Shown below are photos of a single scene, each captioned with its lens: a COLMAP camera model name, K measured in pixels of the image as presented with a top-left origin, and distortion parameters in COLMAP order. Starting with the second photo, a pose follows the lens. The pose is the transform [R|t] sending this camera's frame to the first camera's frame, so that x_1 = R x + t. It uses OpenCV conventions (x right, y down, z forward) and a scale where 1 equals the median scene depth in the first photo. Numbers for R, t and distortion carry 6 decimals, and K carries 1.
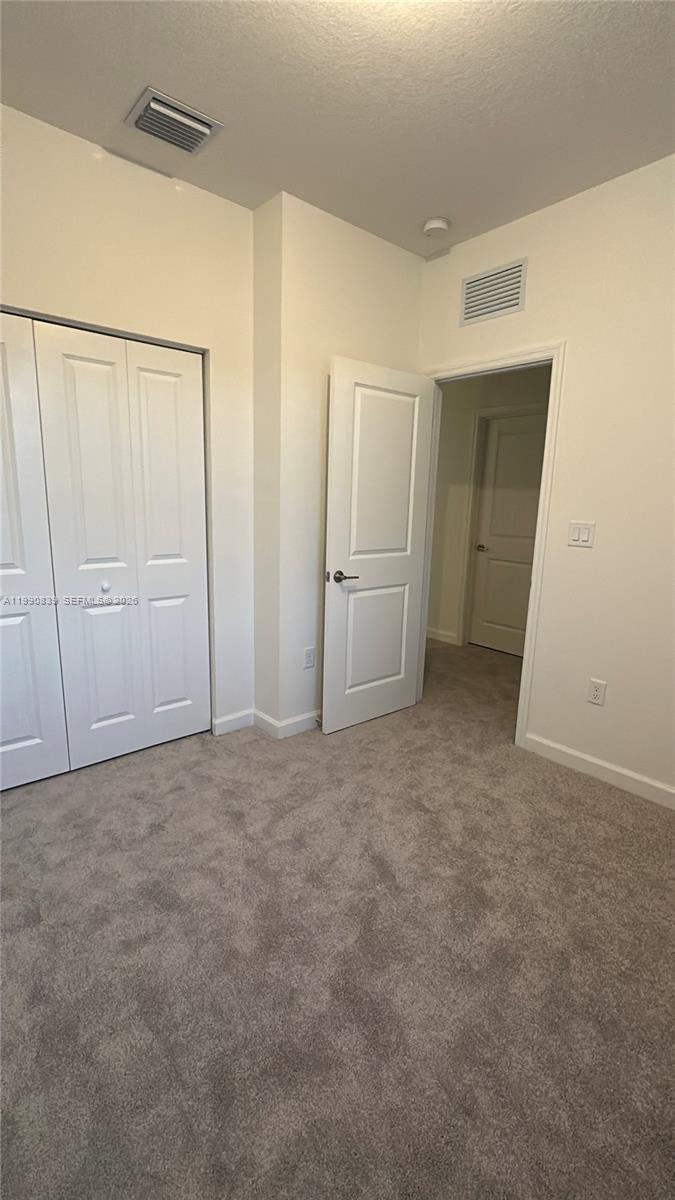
lens RADIAL K [[525.5, 0, 338.4], [0, 525.5, 577.0], [0, 0, 1]] dist [0.002096, -0.000696]
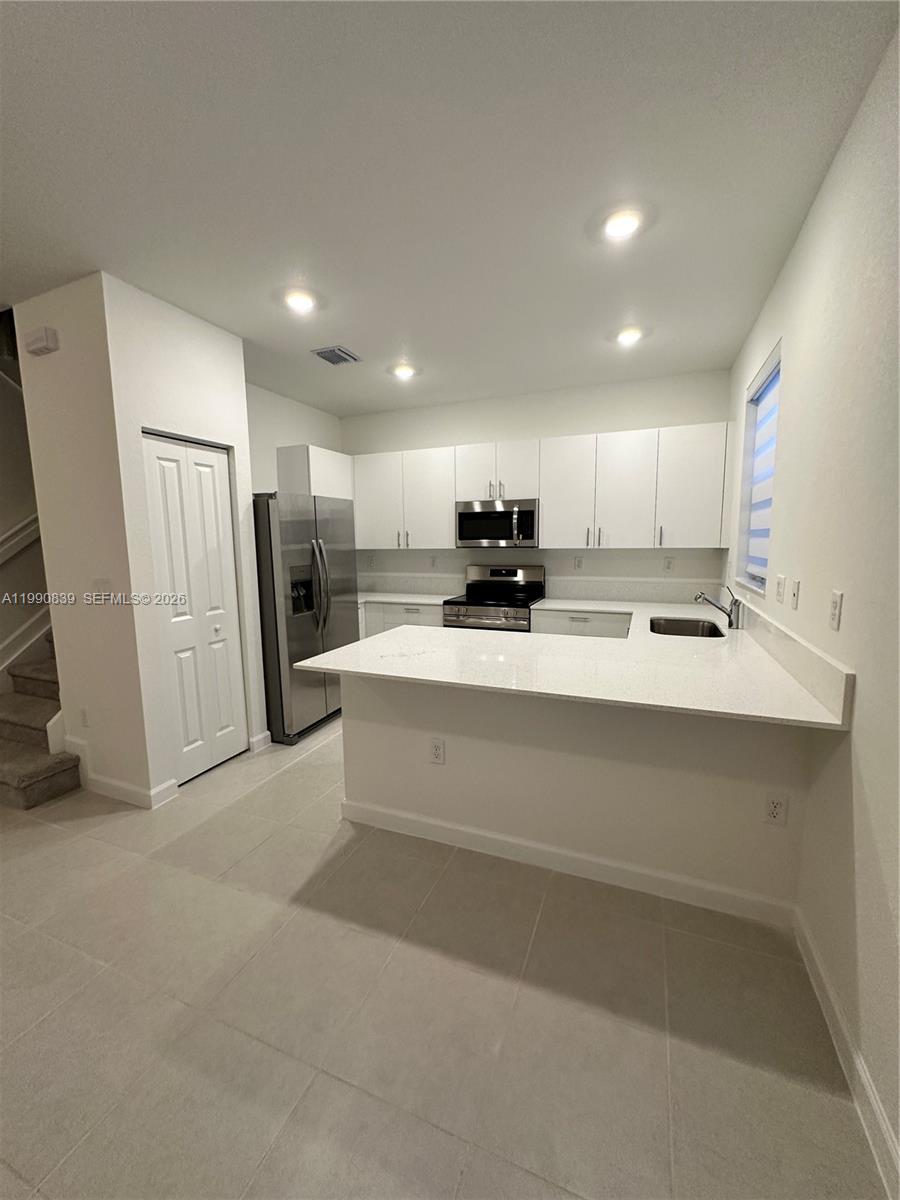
lens RADIAL K [[488.8, 0, 445.6], [0, 488.8, 595.9], [0, 0, 1]] dist [-0.000530, 0.000255]
pose [[0.887744, -0.104768, 0.448257, -0.453374], [0.132785, 0.990646, -0.031435, 0.051408], [-0.440771, 0.087428, 0.893352, -0.363666]]
